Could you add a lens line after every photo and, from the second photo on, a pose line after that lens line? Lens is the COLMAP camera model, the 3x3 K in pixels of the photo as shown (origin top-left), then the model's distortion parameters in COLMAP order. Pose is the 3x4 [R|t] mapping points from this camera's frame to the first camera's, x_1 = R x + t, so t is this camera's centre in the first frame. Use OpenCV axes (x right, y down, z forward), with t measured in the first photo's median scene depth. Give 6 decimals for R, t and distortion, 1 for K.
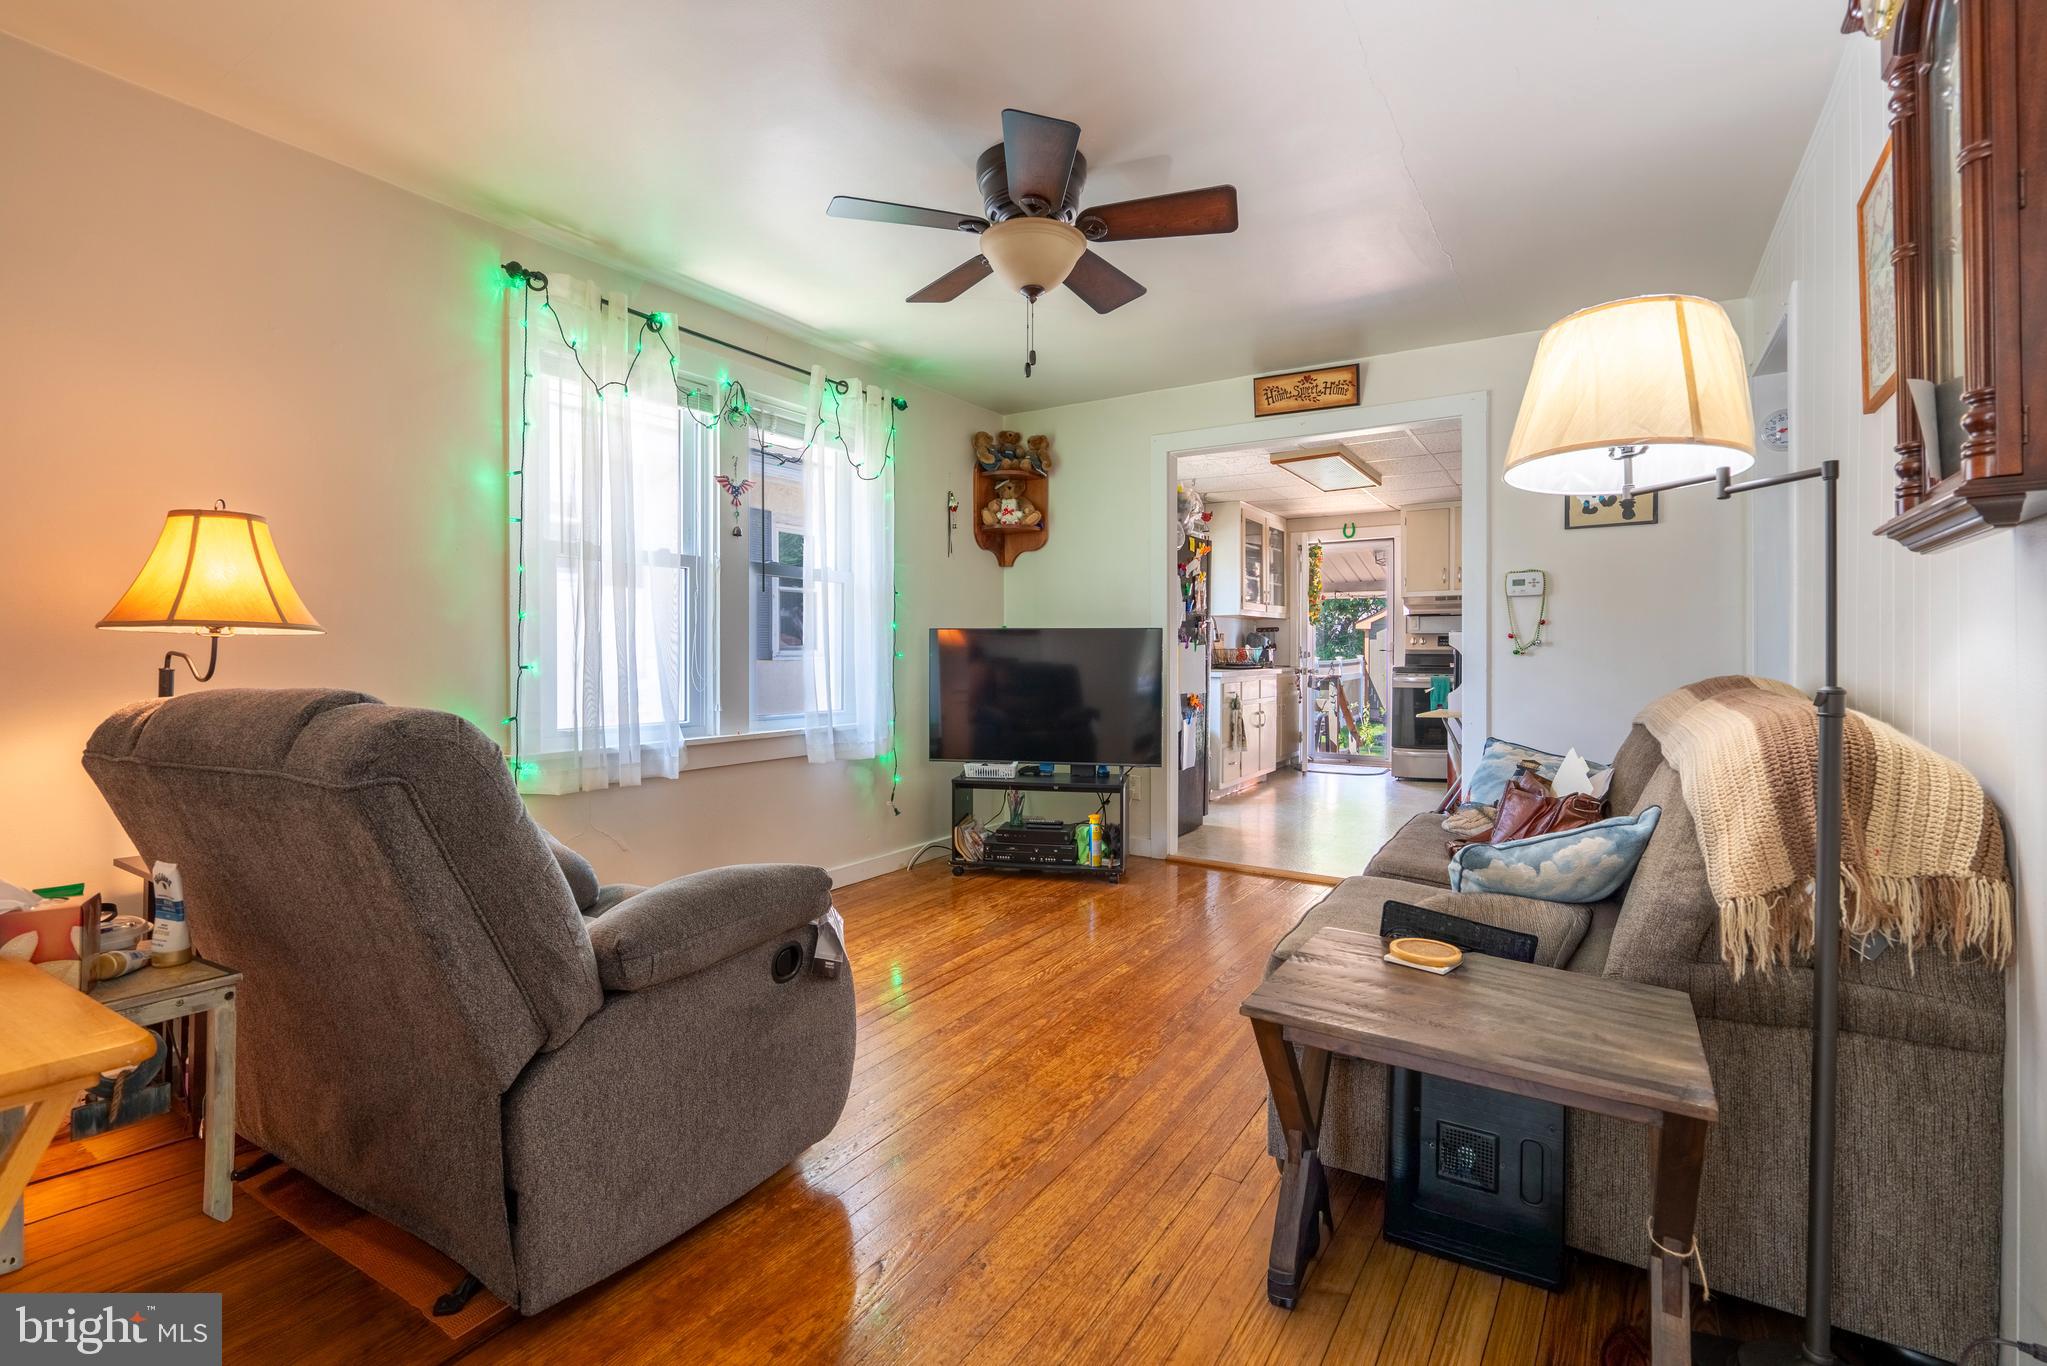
lens RADIAL K [[927.3, 0, 1023.6], [0, 927.3, 651.7], [0, 0, 1]] dist [-0.006521, 0.001215]
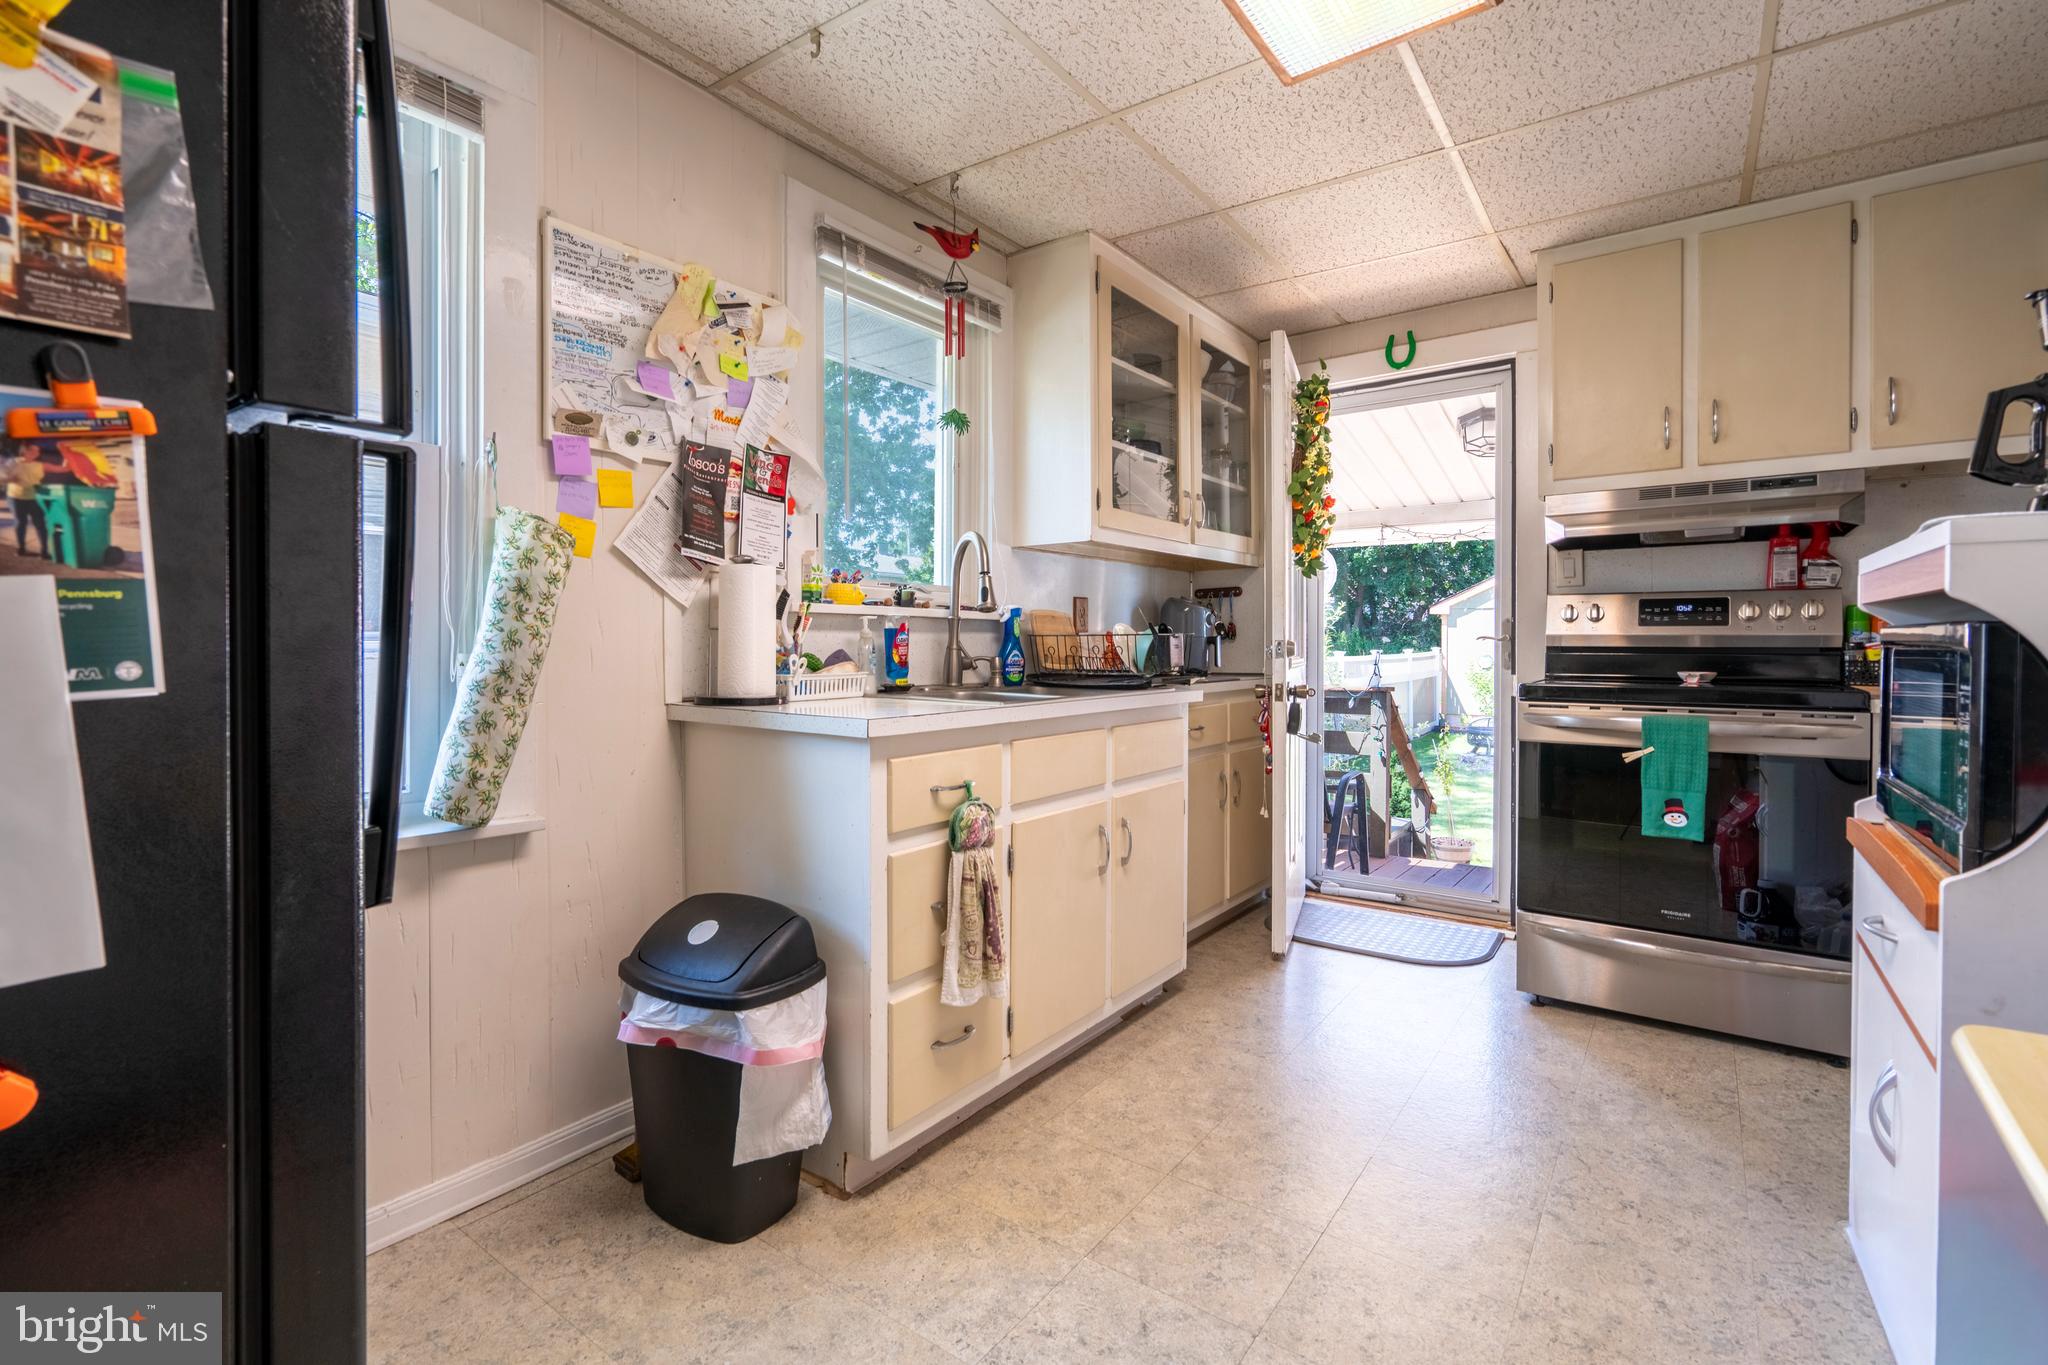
lens RADIAL K [[927.7, 0, 1024.1], [0, 927.7, 651.2], [0, 0, 1]] dist [-0.006521, 0.001215]
pose [[0.997491, 0.001028, -0.070791, 0.218959], [-0.000509, 0.999973, 0.007360, 0.001451], [0.070797, -0.007305, 0.997464, 0.591909]]
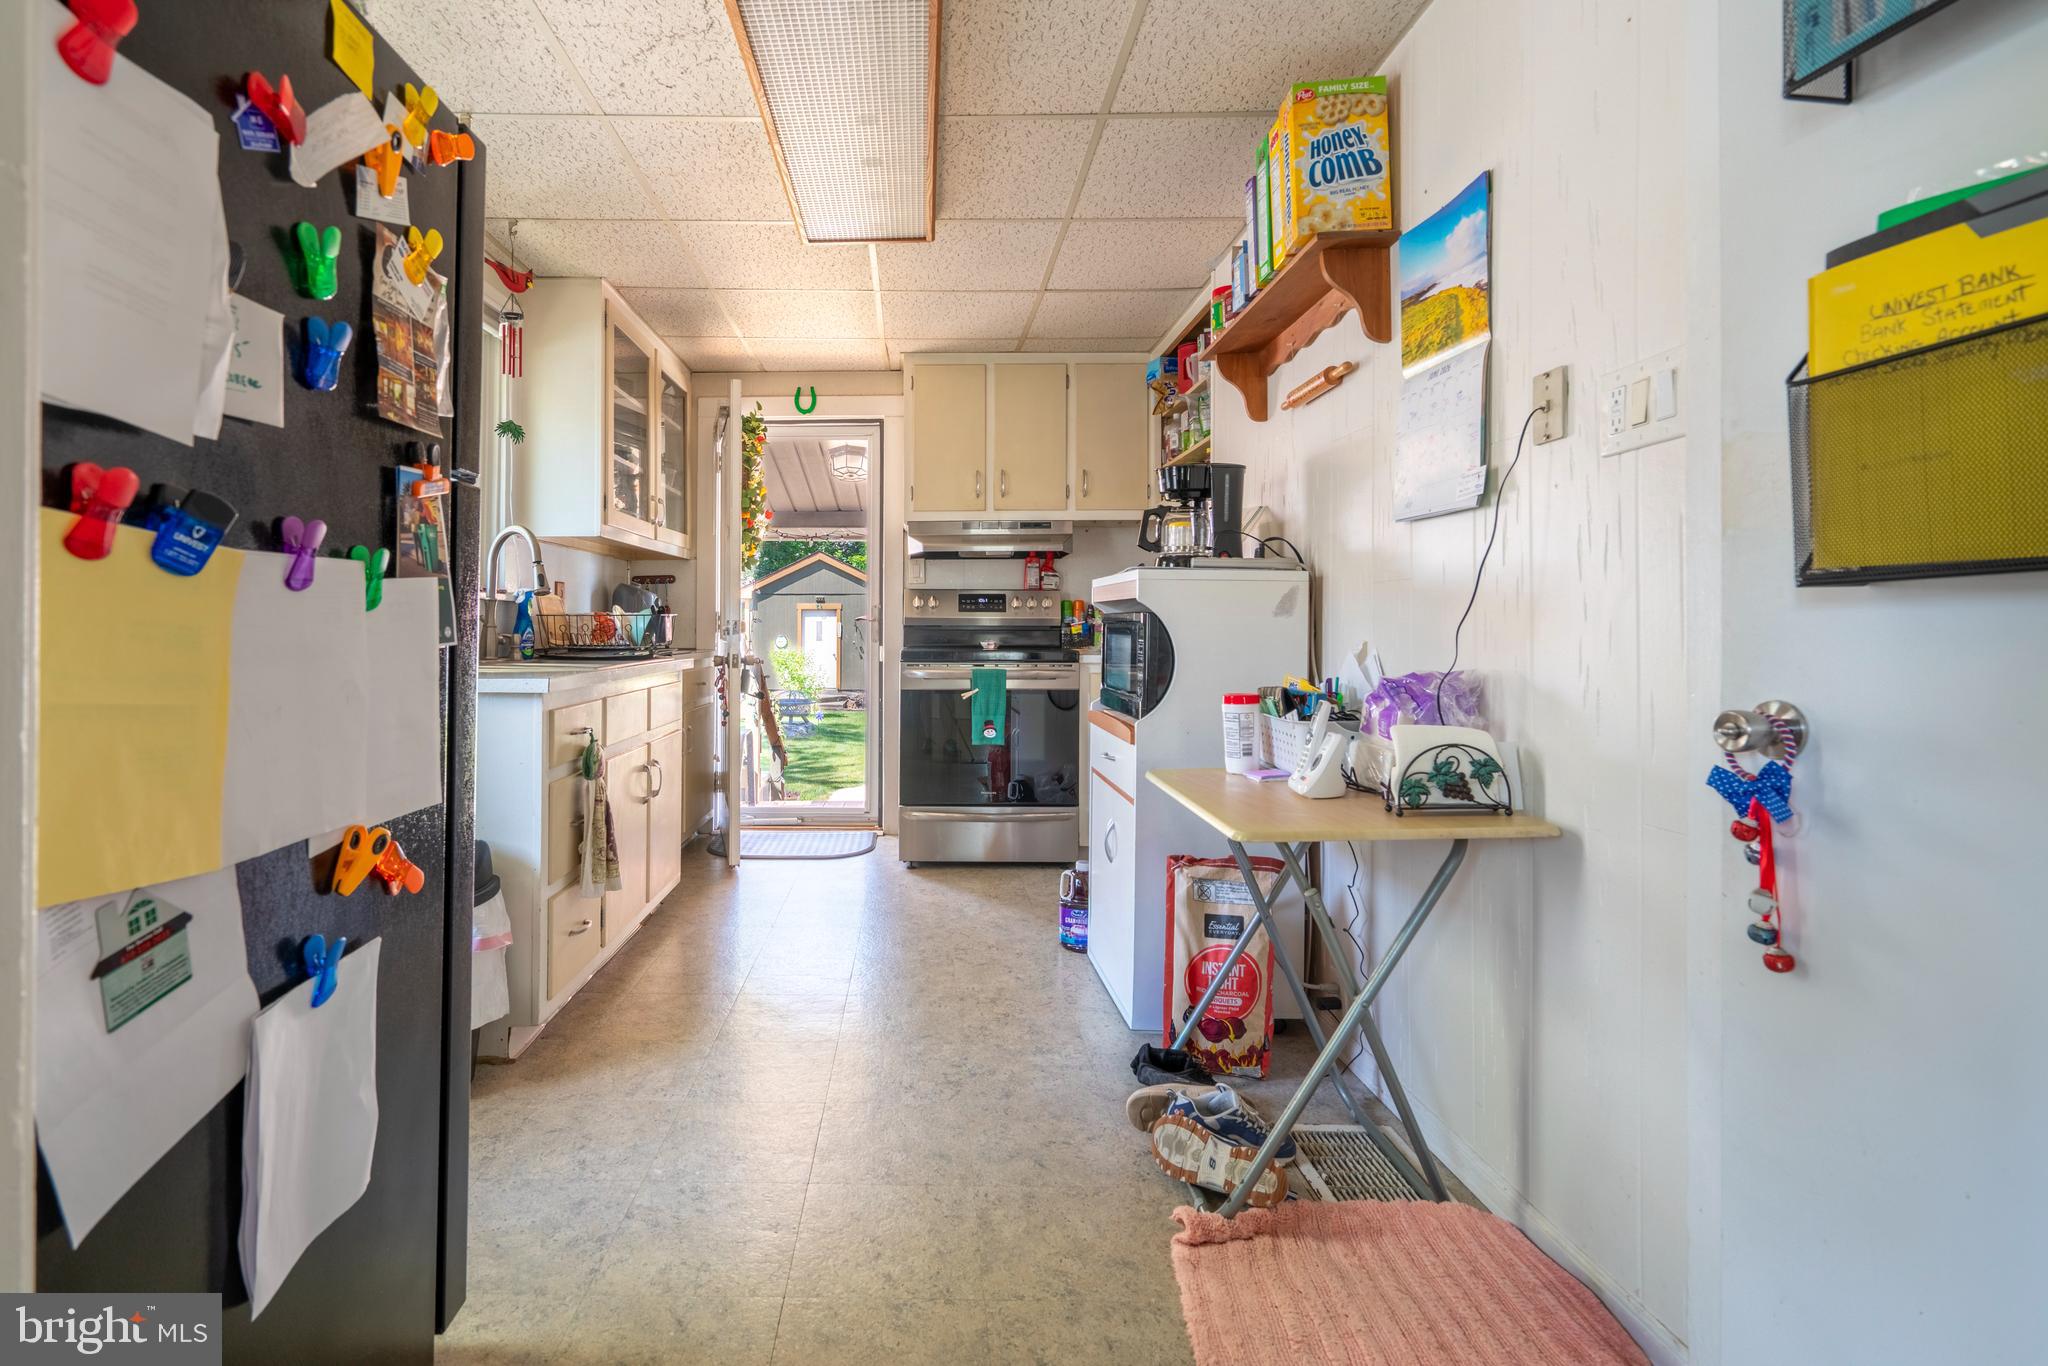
lens RADIAL K [[948.6, 0, 930.6], [0, 948.6, 633.2], [0, 0, 1]] dist [-0.042671, 0.000141]
pose [[0.843780, -0.003064, 0.536680, 0.118344], [-0.000750, 0.999976, 0.006889, 0.002923], [-0.536689, -0.006215, 0.843758, 0.506949]]
